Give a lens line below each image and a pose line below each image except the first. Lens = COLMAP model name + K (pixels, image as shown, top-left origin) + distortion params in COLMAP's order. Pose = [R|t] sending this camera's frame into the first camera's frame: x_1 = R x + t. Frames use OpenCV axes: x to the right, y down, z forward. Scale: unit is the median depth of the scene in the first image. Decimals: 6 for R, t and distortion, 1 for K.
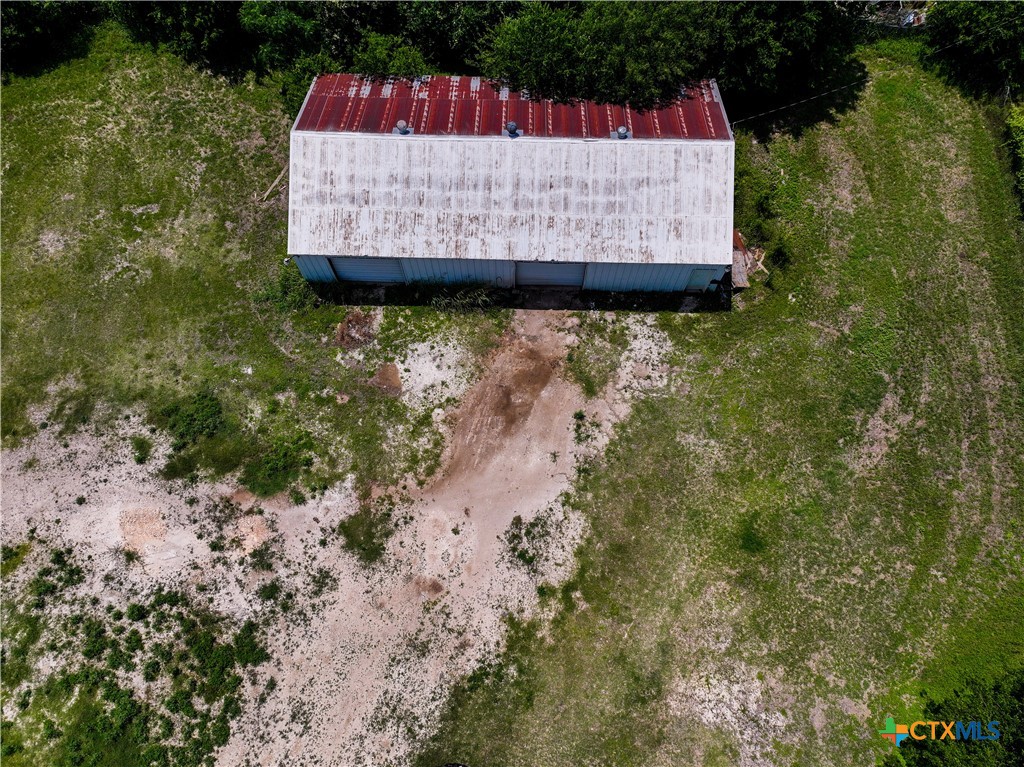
lens RADIAL K [[721.2, 0, 515.5], [0, 721.2, 381.5], [0, 0, 1]] dist [-0.005411, 0.021375]
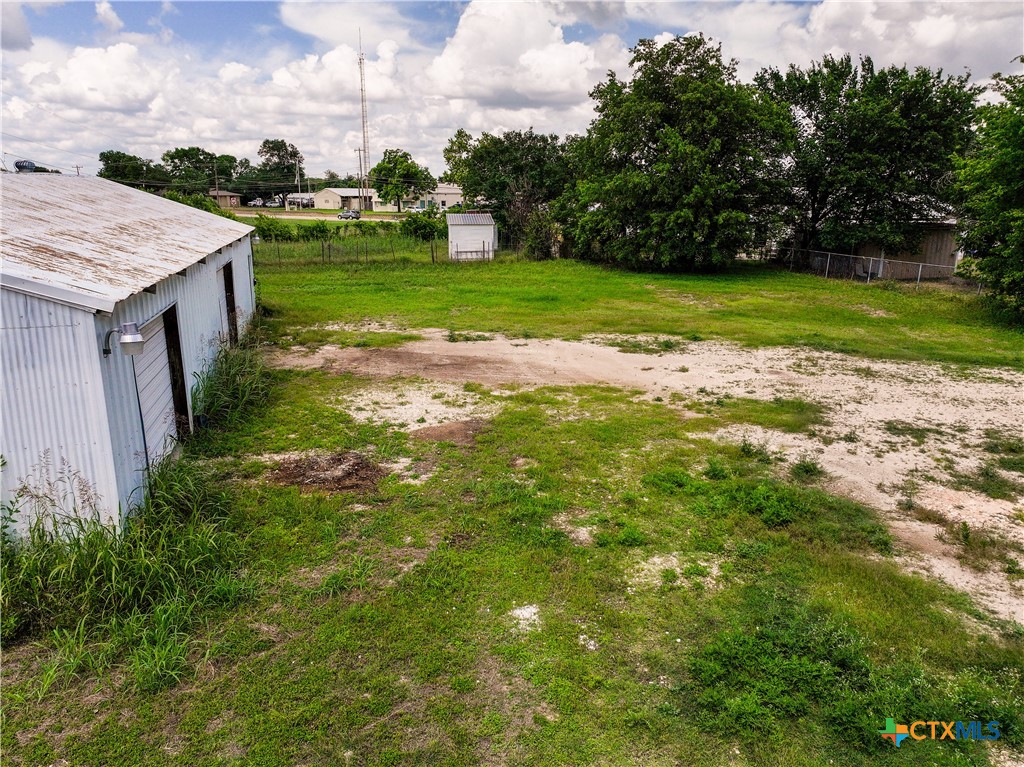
lens RADIAL K [[721.2, 0, 516.5], [0, 721.2, 378.8], [0, 0, 1]] dist [-0.005411, 0.021375]
pose [[-0.280381, -0.237983, 0.929920, -0.595722], [0.896888, 0.280236, 0.342139, -0.126984], [-0.342020, 0.929963, 0.134872, 0.927904]]
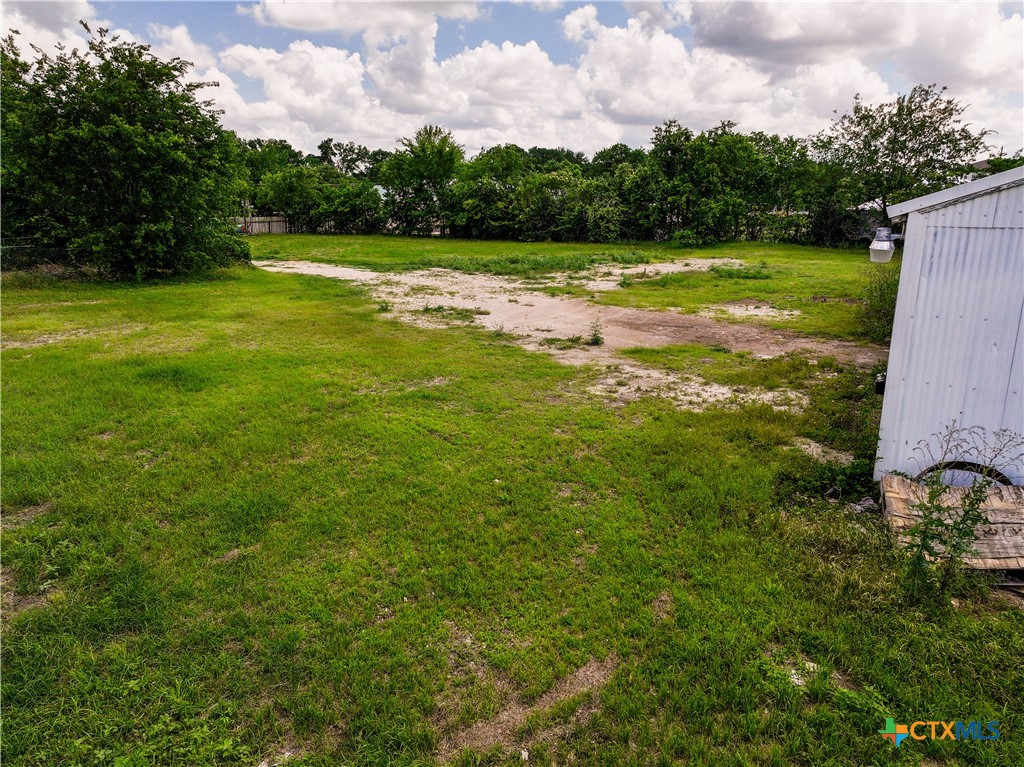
lens RADIAL K [[721.2, 0, 514.7], [0, 721.2, 382.9], [0, 0, 1]] dist [-0.005411, 0.021375]
pose [[-0.476204, 0.218019, -0.851879, 0.569084], [-0.825123, 0.224106, 0.518602, -0.168938], [0.303977, 0.949865, 0.073172, 0.983356]]
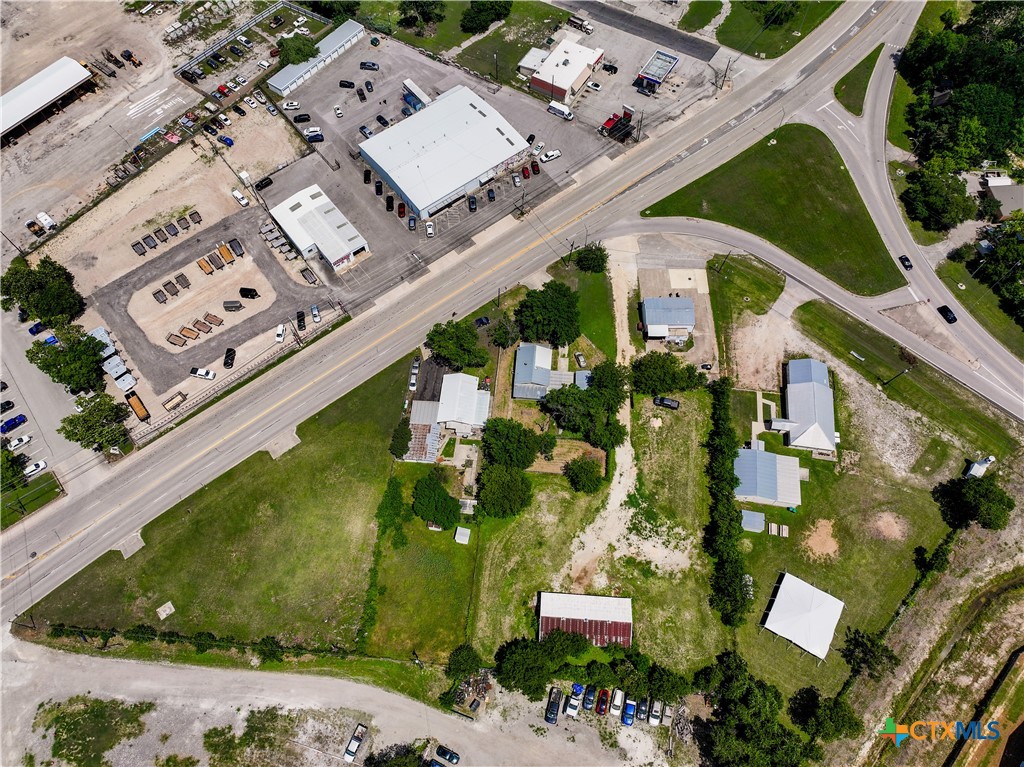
lens RADIAL K [[721.2, 0, 511.8], [0, 721.2, 382.1], [0, 0, 1]] dist [-0.005411, 0.021375]
pose [[-0.998943, -0.039454, 0.023588, 0.438409], [0.043993, -0.671788, 0.739436, -2.842643], [-0.013328, 0.739692, 0.672814, -3.384596]]
